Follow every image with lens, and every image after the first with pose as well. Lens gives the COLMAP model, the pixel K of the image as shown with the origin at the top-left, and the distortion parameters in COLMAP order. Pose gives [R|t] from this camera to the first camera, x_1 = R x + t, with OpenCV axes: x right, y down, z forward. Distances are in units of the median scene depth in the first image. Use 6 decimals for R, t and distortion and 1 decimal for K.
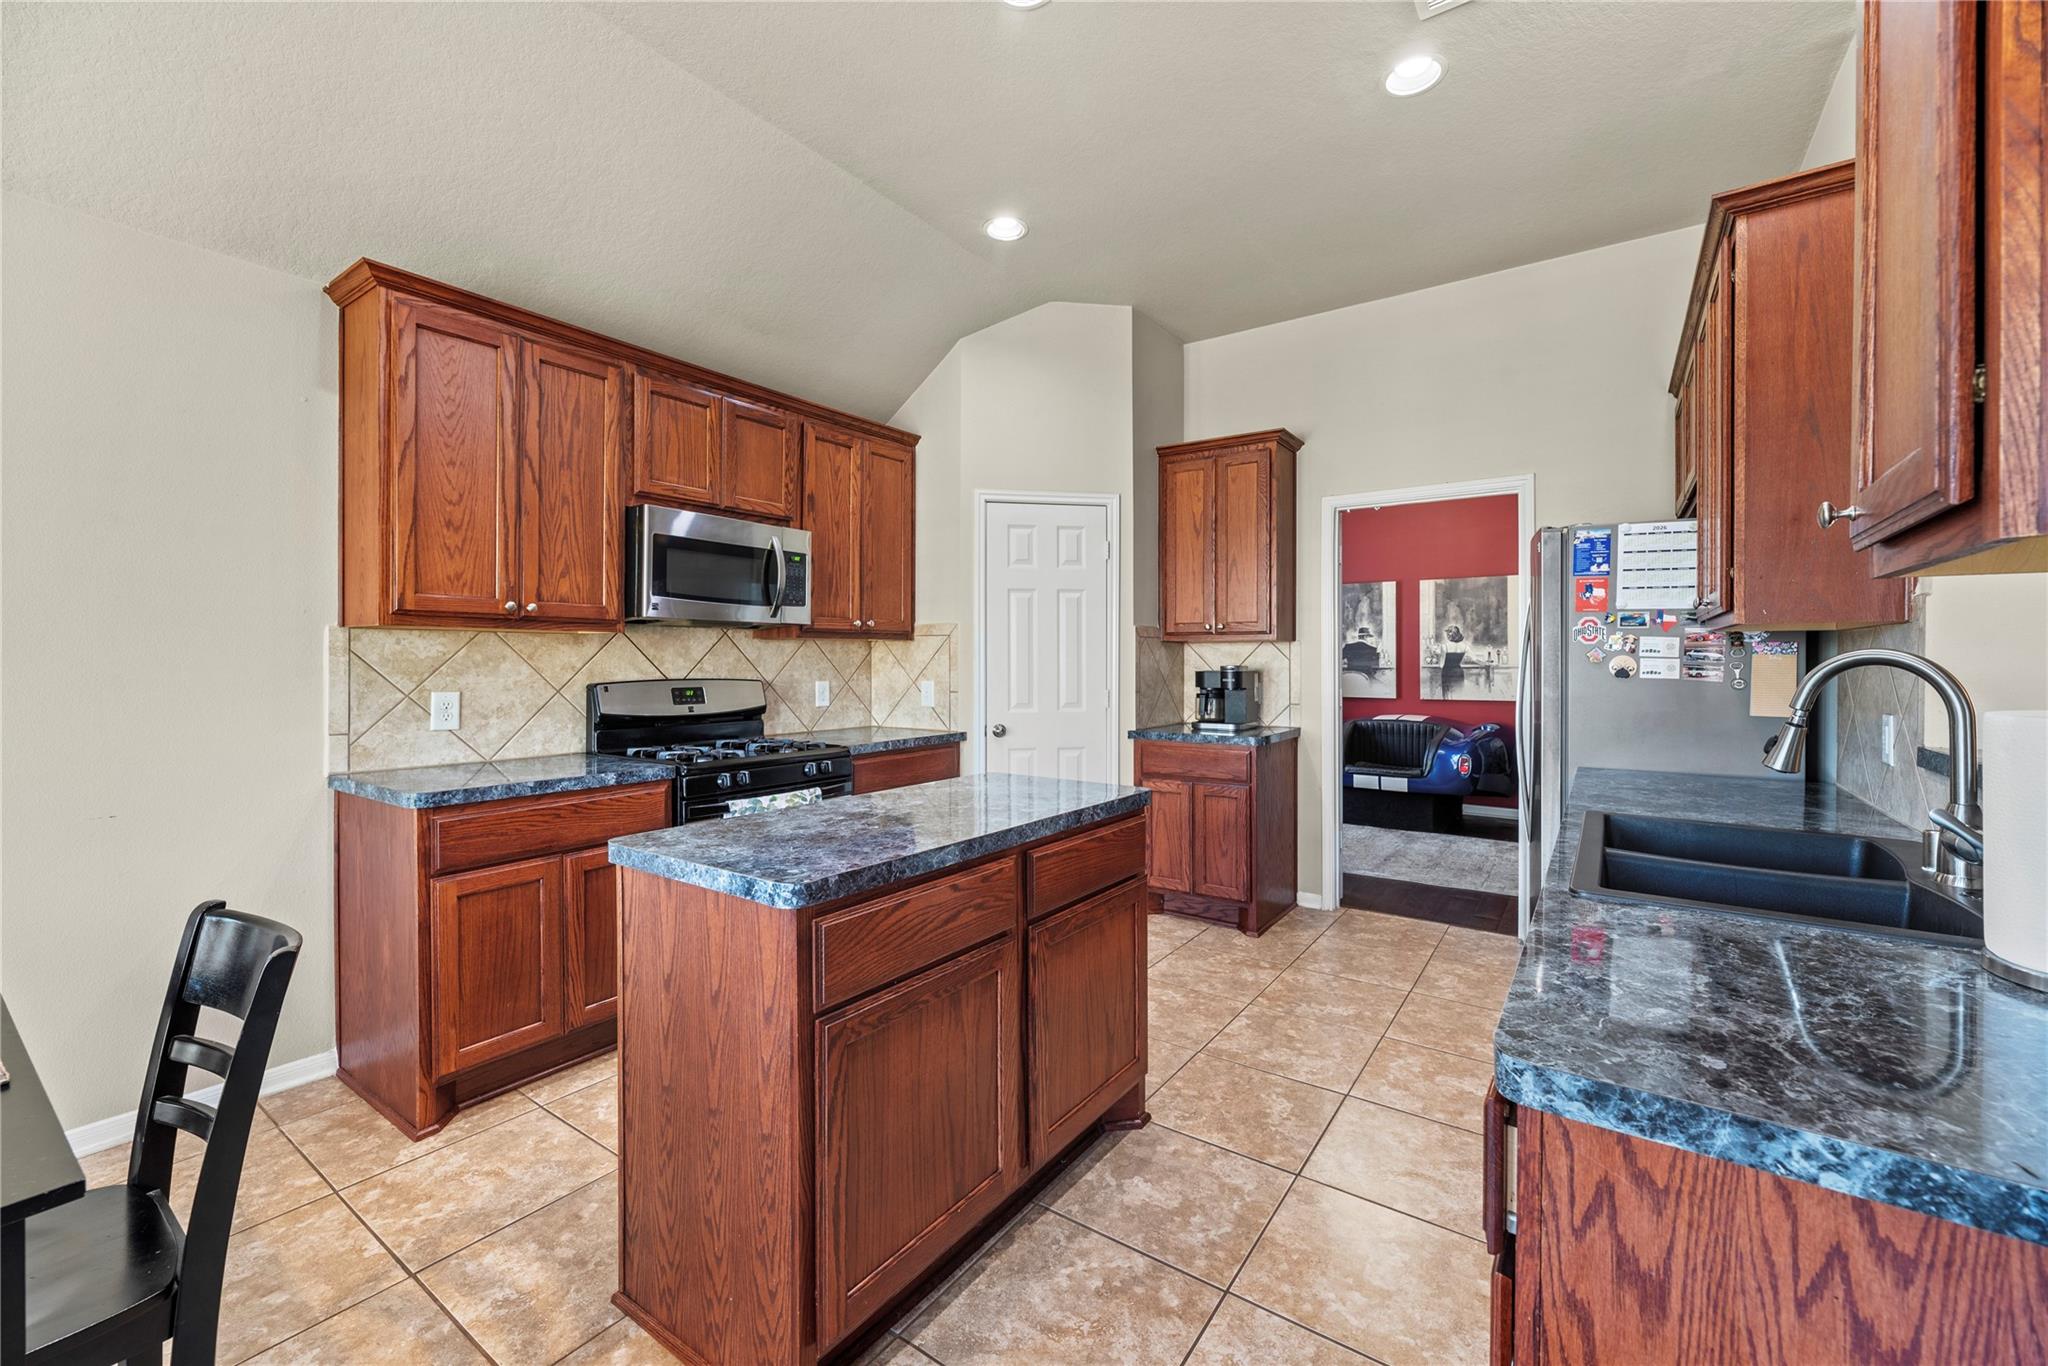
lens RADIAL K [[832.1, 0, 1023.3], [0, 832.1, 660.4], [0, 0, 1]] dist [0.000845, 0.000098]
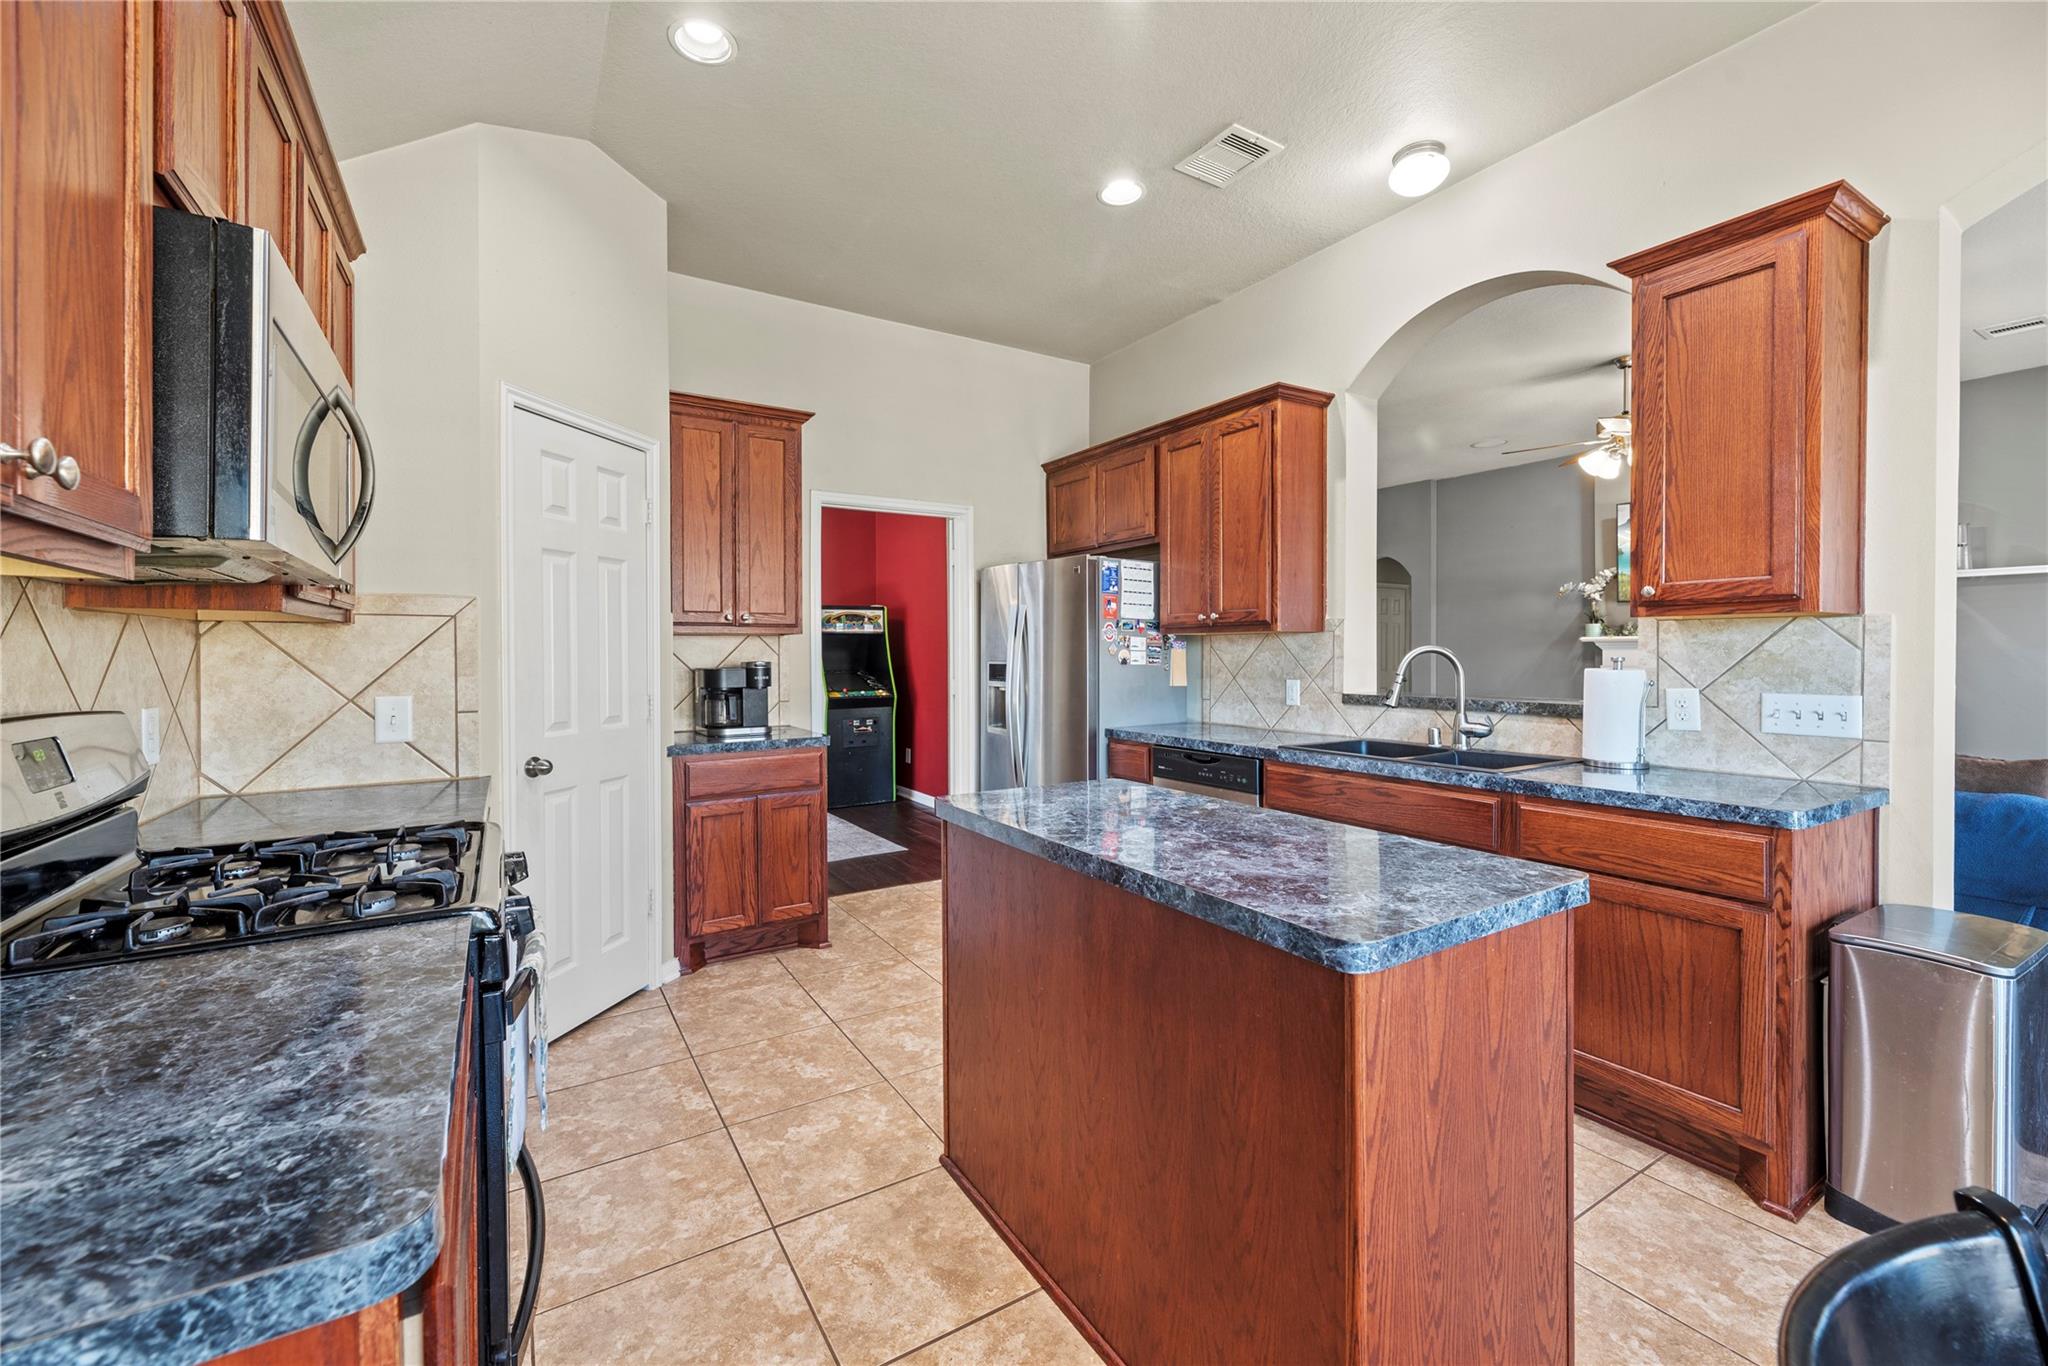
lens RADIAL K [[835.7, 0, 1020.1], [0, 835.7, 661.0], [0, 0, 1]] dist [0.000770, 0.000204]
pose [[0.394097, -0.012498, 0.918984, -0.685274], [0.006758, 0.999920, 0.010701, -0.002689], [-0.919044, 0.001993, 0.394150, 0.574114]]
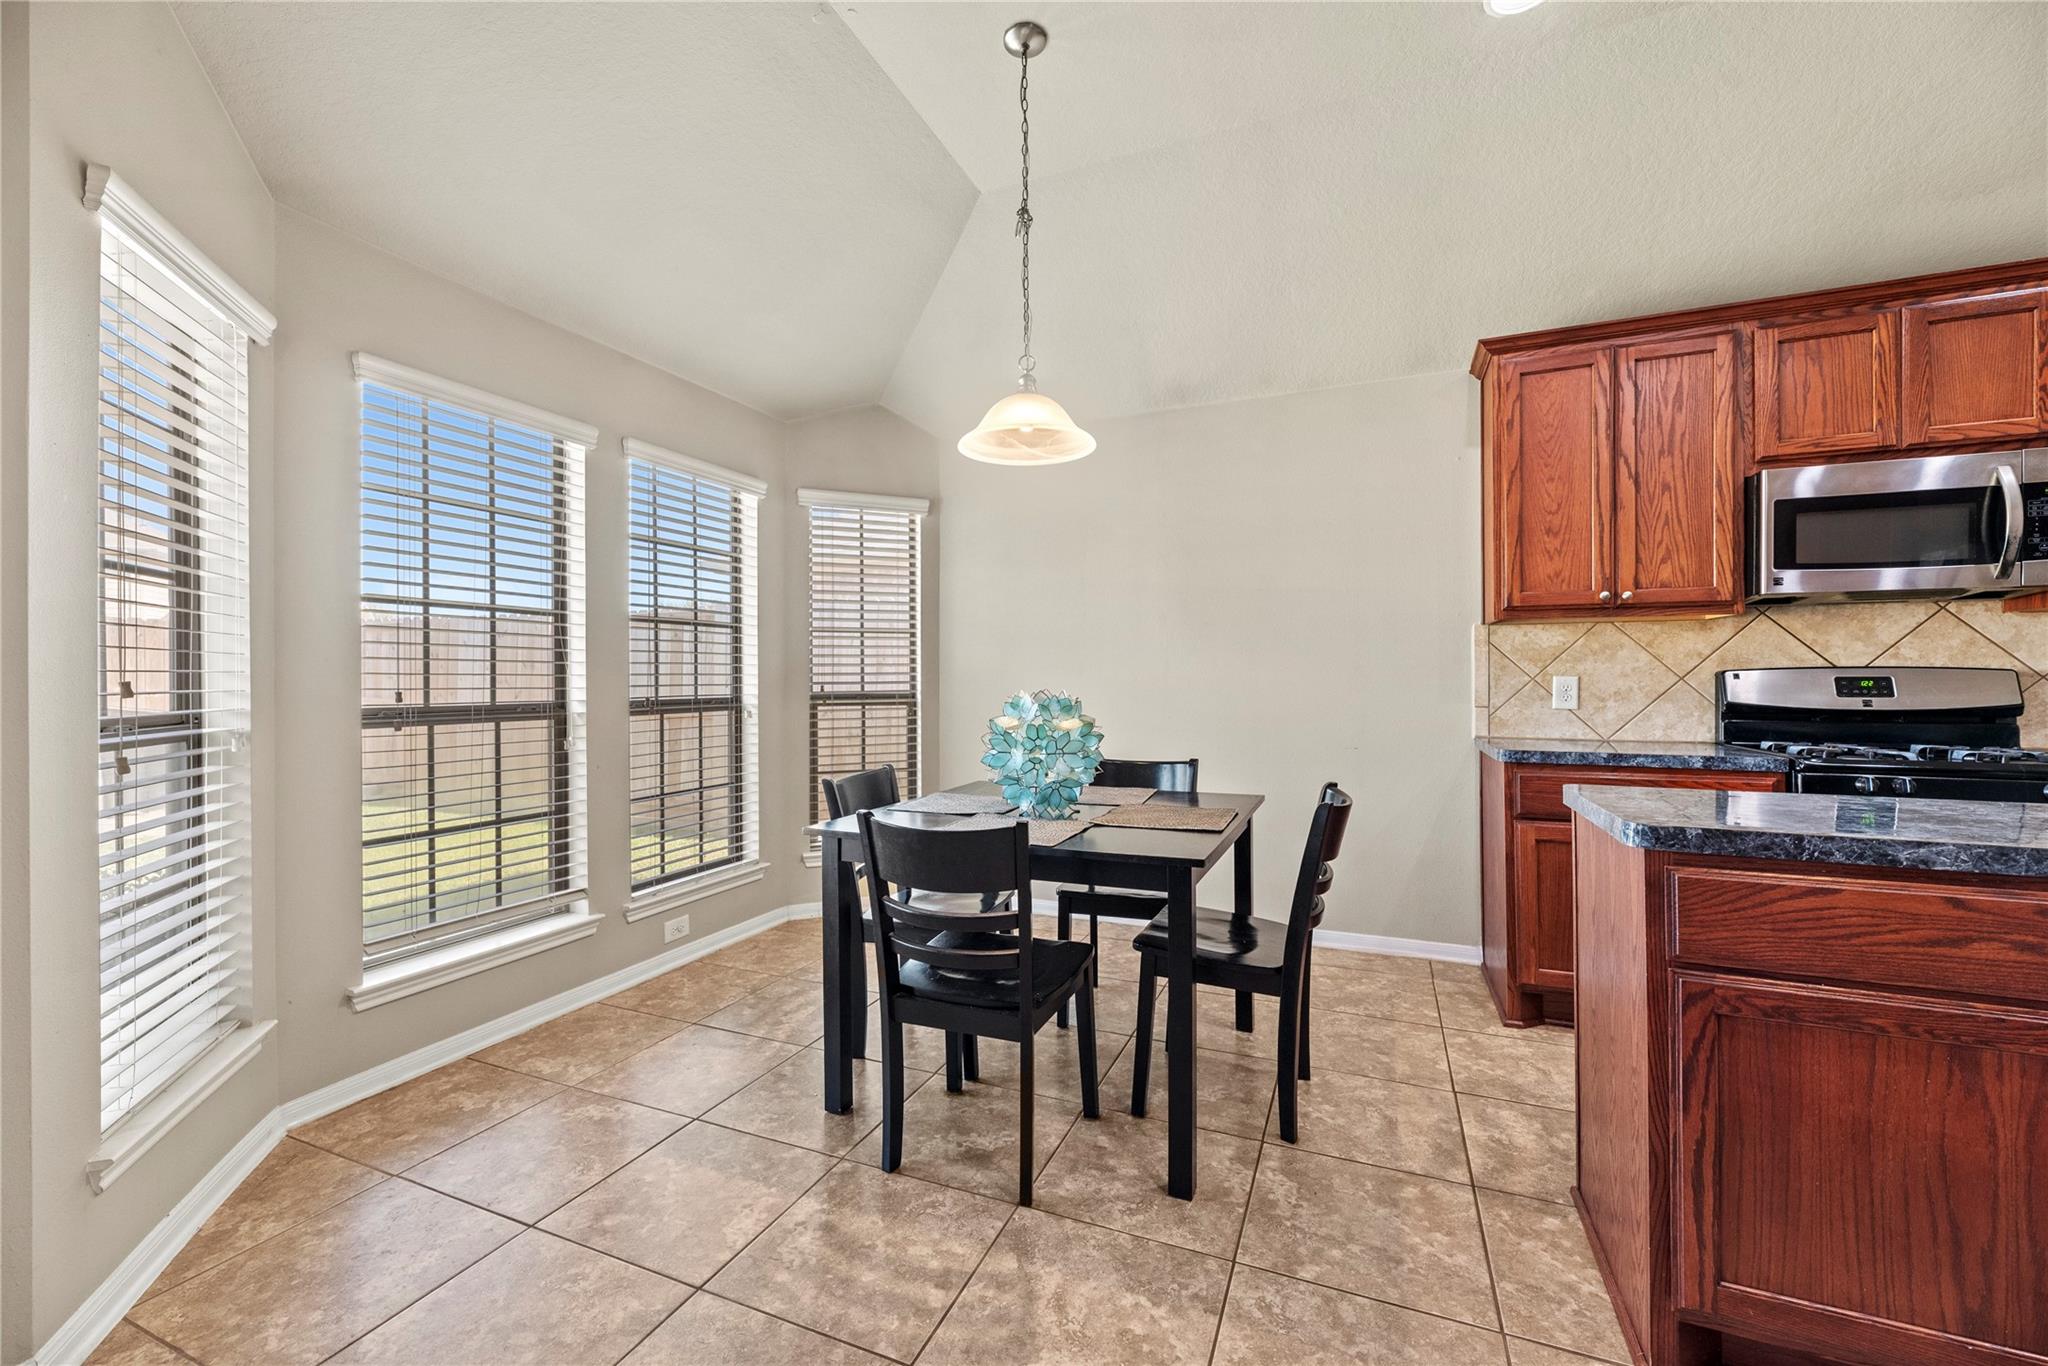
lens RADIAL K [[838.5, 0, 1020.1], [0, 838.5, 678.4], [0, 0, 1]] dist [0.000105, 0.000295]
pose [[0.205057, -0.006022, -0.978731, 0.287018], [0.001713, 0.999982, -0.005794, 0.045638], [0.978748, -0.000488, 0.205064, 0.018589]]
